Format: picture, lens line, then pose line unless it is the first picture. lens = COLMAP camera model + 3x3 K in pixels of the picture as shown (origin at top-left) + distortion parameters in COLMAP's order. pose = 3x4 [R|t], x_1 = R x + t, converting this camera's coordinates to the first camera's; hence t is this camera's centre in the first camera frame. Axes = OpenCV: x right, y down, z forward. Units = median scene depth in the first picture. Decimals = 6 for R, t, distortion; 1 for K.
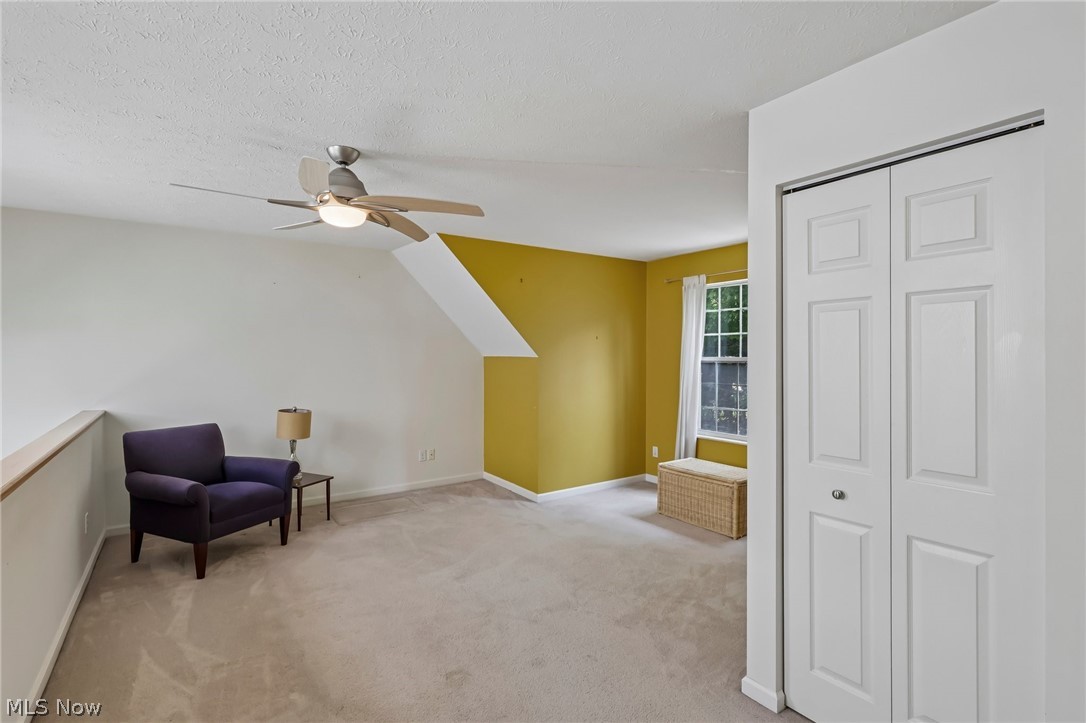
lens RADIAL K [[515.0, 0, 540.5], [0, 515.0, 361.3], [0, 0, 1]] dist [-0.001779, 0.000077]
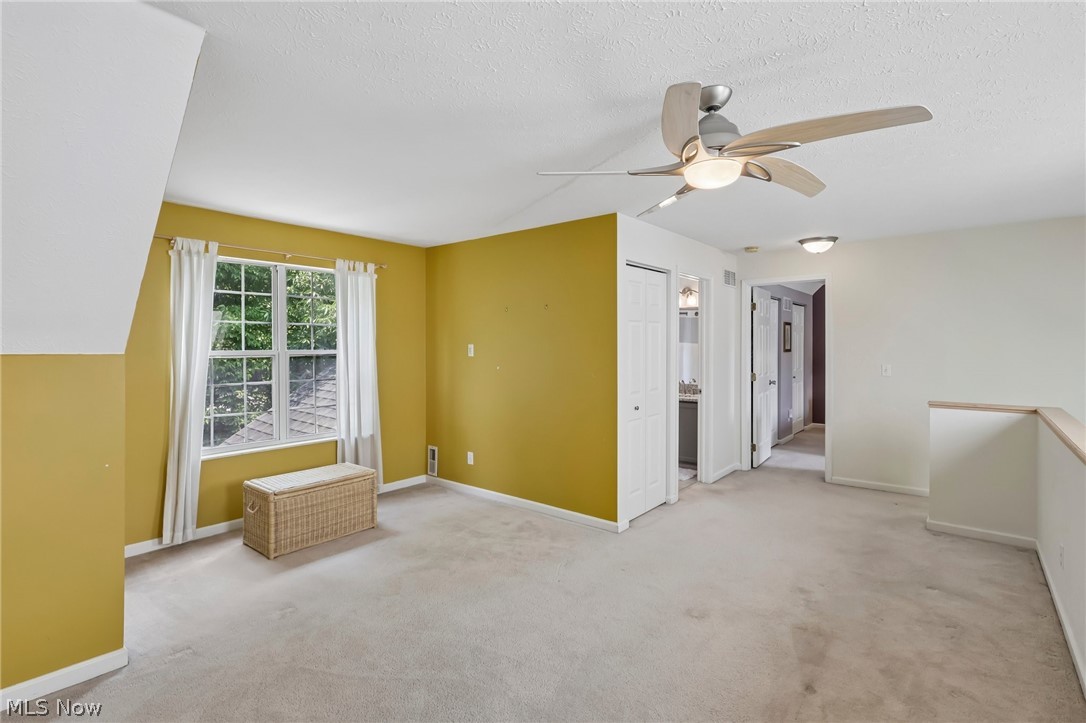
lens RADIAL K [[515.0, 0, 540.5], [0, 515.0, 361.3], [0, 0, 1]] dist [-0.001779, 0.000077]
pose [[-0.275927, -0.022582, 0.960913, -0.622723], [0.016013, 0.999477, 0.028086, -0.008085], [-0.961045, 0.023137, -0.275421, 0.861623]]
